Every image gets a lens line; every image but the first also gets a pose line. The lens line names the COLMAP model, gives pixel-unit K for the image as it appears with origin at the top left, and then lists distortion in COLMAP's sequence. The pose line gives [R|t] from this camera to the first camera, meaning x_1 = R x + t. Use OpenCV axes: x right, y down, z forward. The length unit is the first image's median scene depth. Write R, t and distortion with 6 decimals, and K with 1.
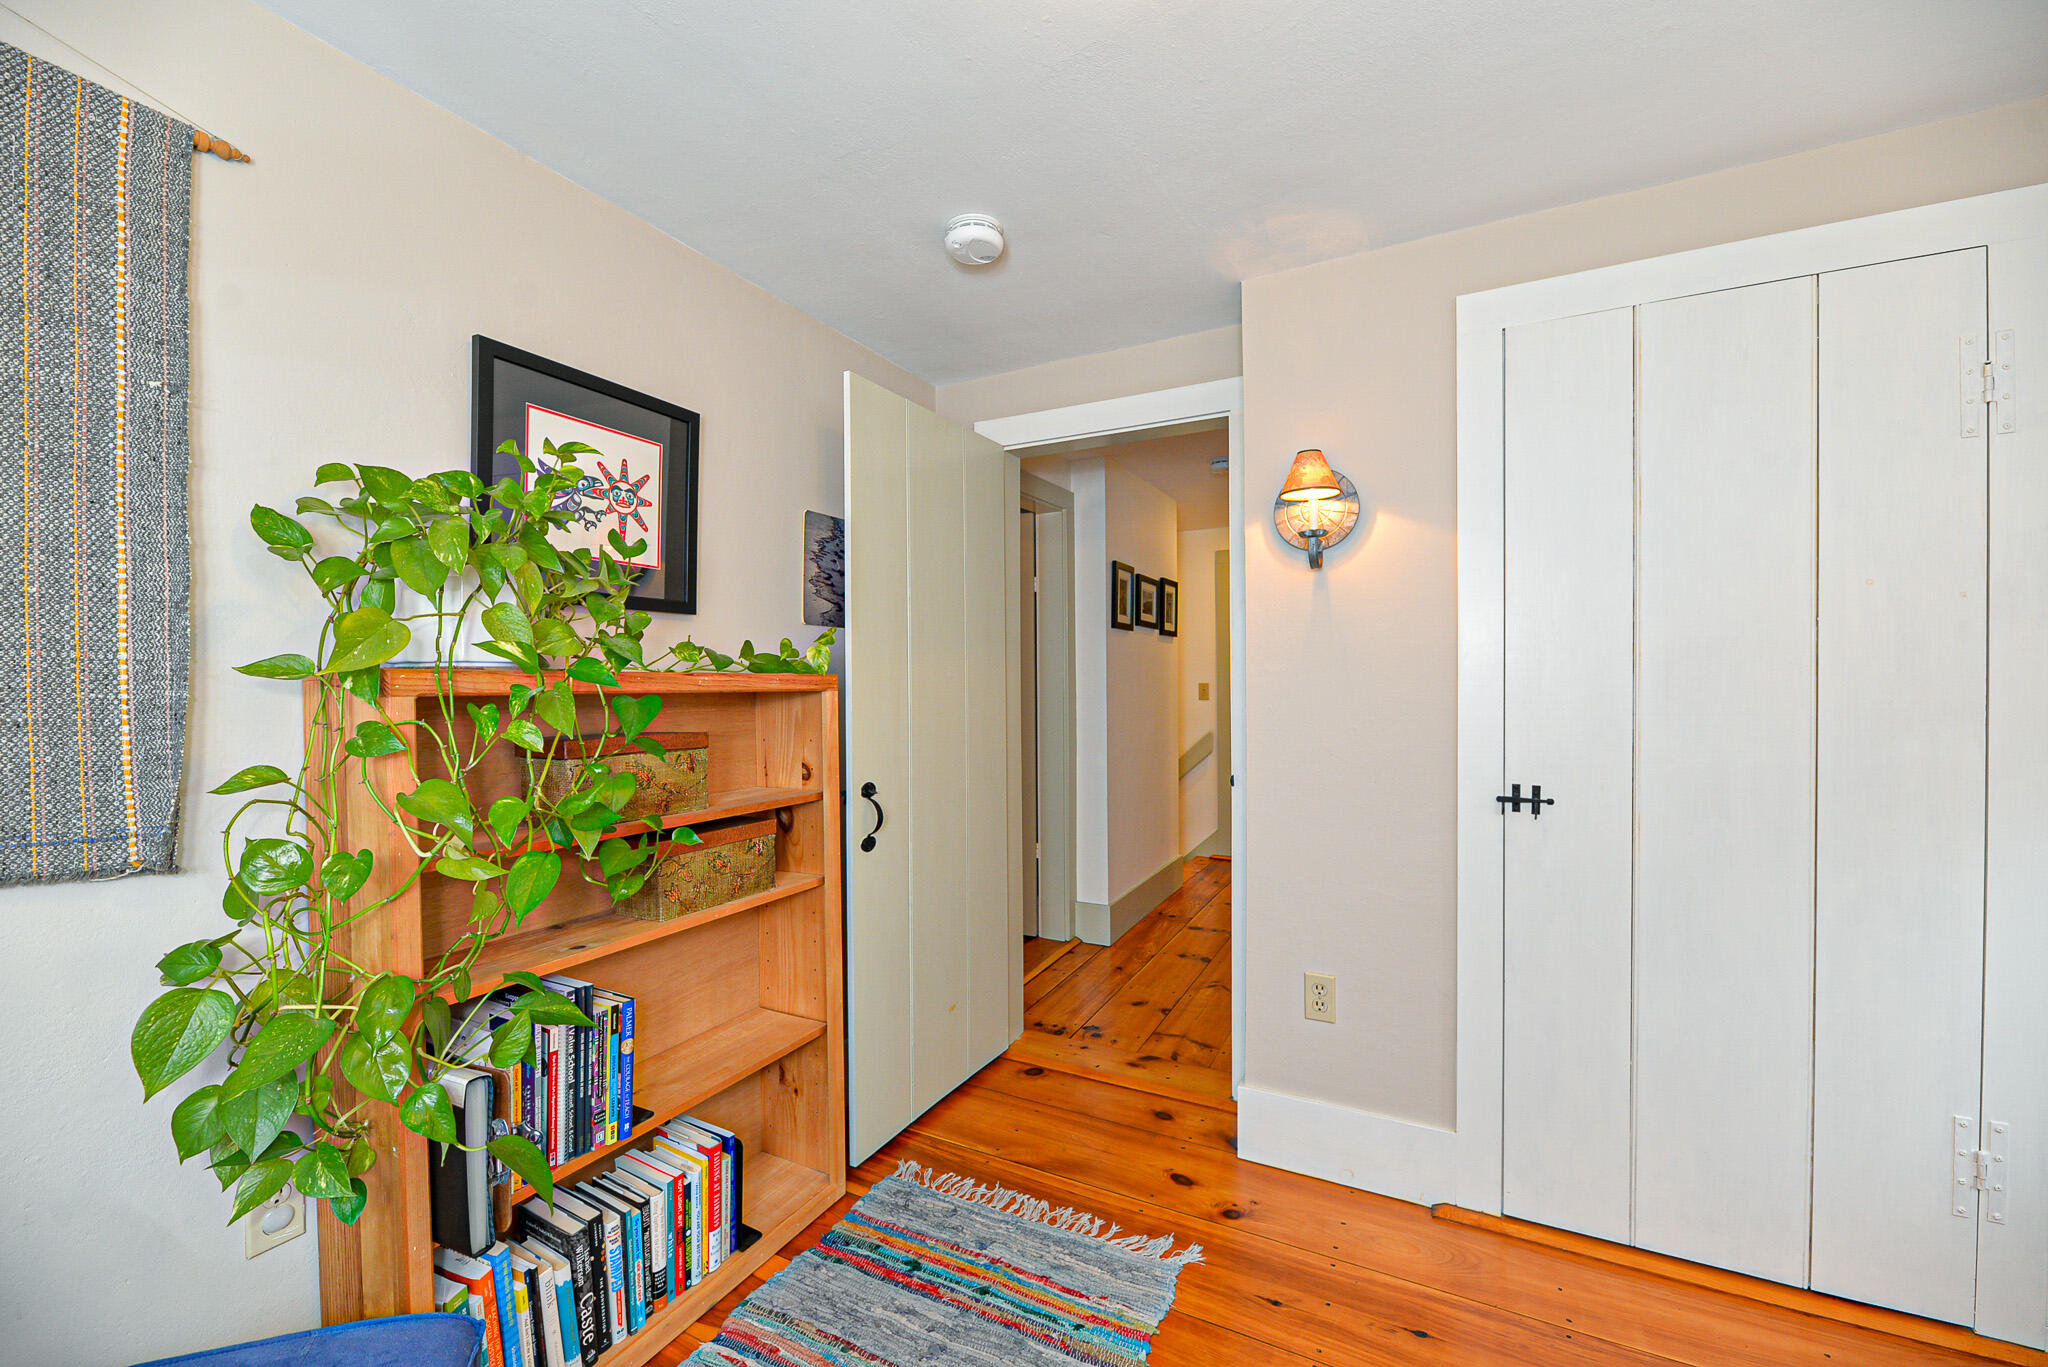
lens RADIAL K [[818.8, 0, 1019.3], [0, 818.8, 688.3], [0, 0, 1]] dist [0.000947, -0.004209]
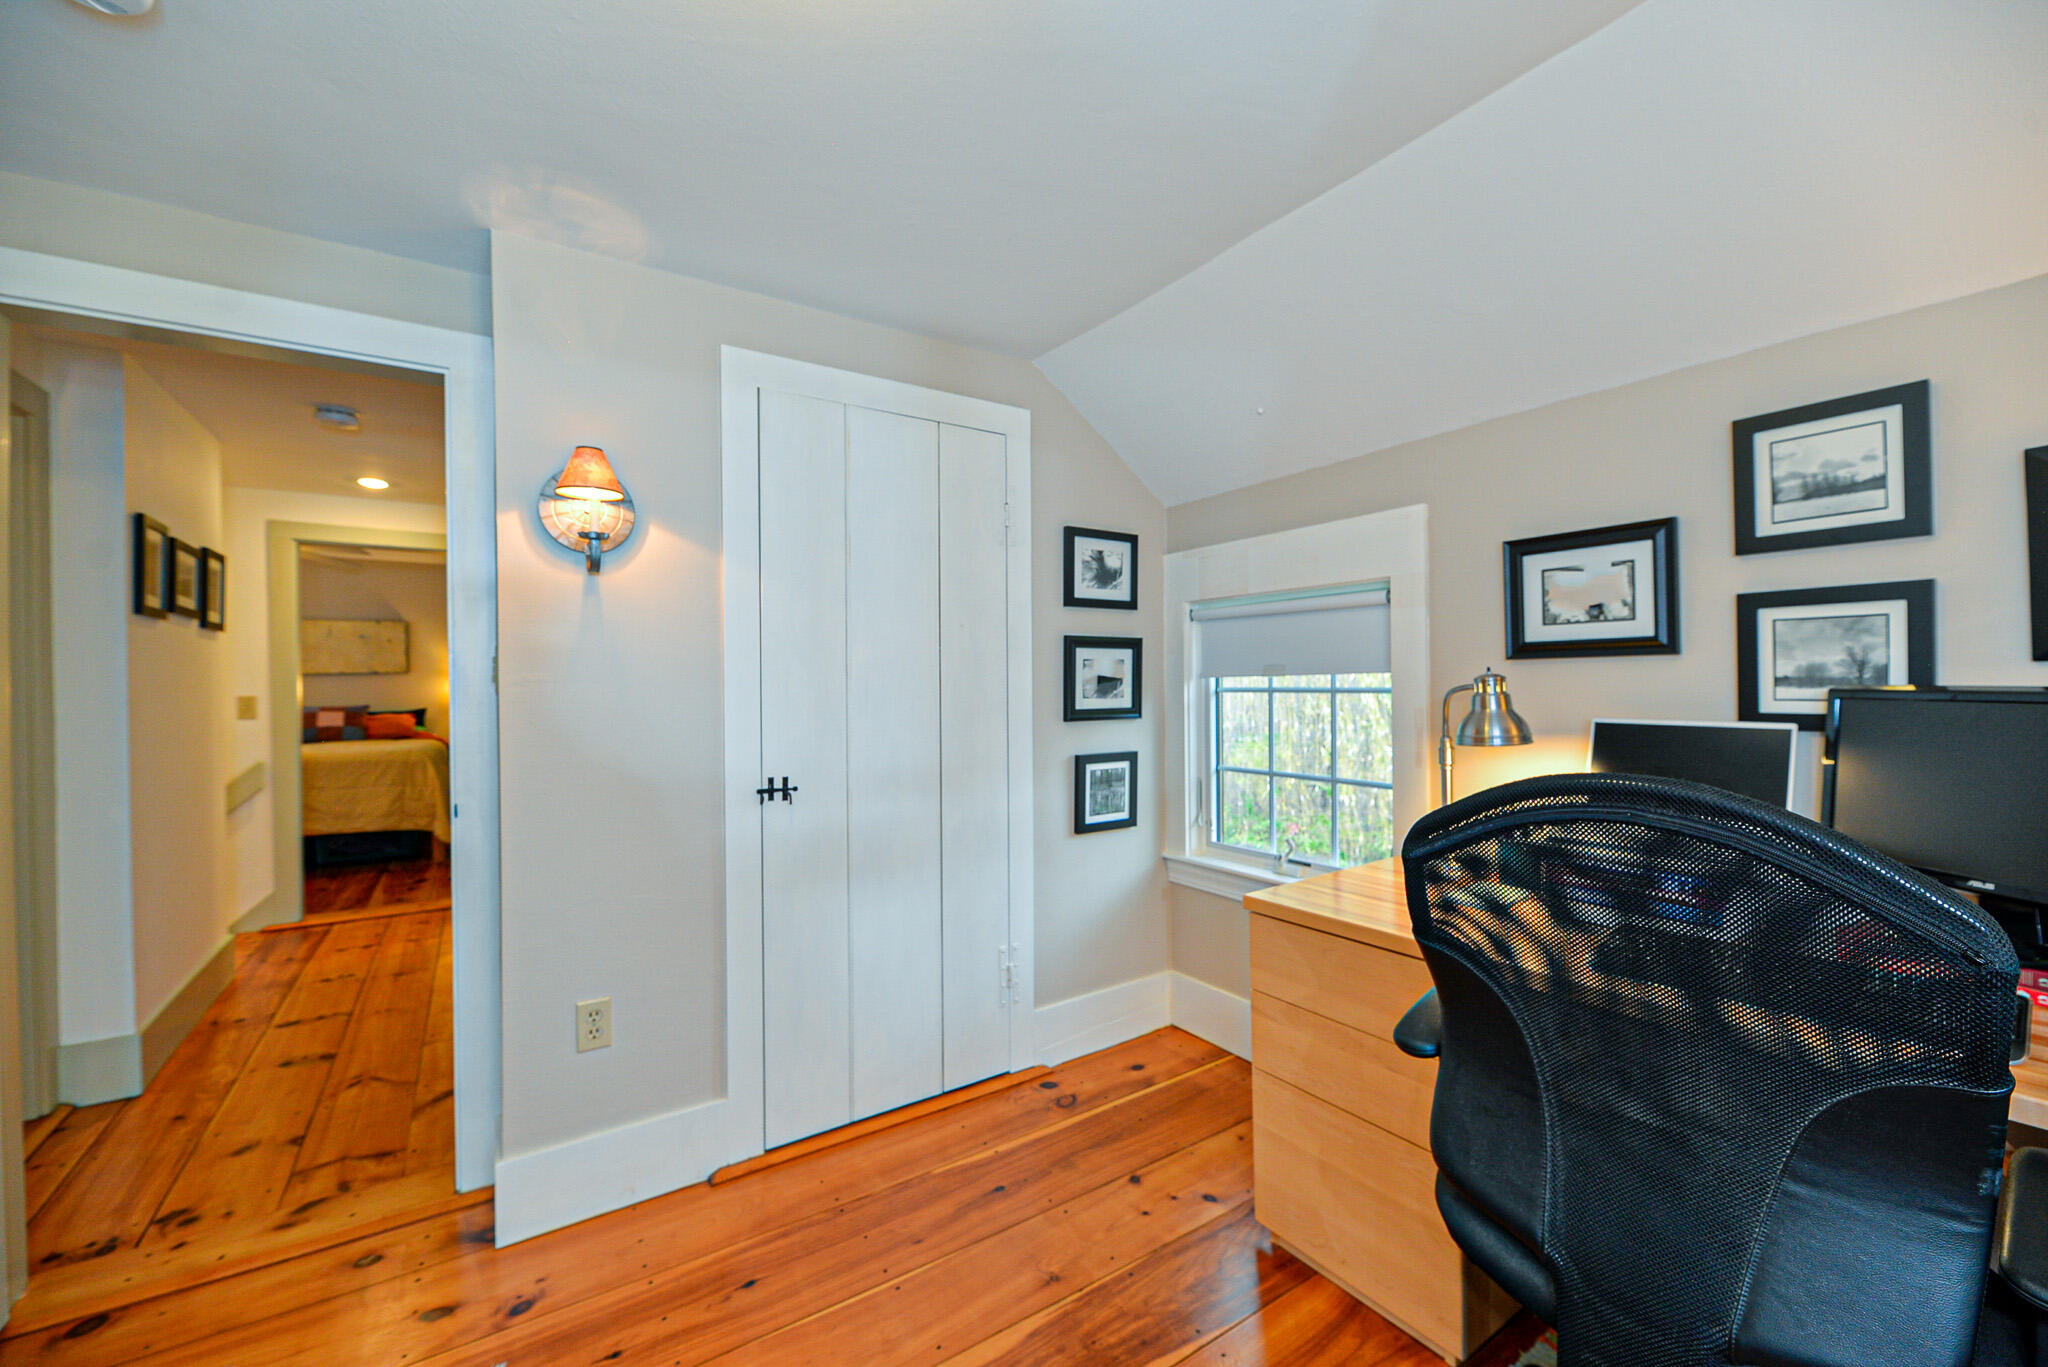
lens RADIAL K [[818.8, 0, 1019.3], [0, 818.8, 688.3], [0, 0, 1]] dist [0.000947, -0.004209]
pose [[0.481530, -0.003771, 0.876421, -0.227509], [0.014687, 0.999885, -0.003767, -0.000986], [-0.876306, 0.014686, 0.481530, 0.107436]]
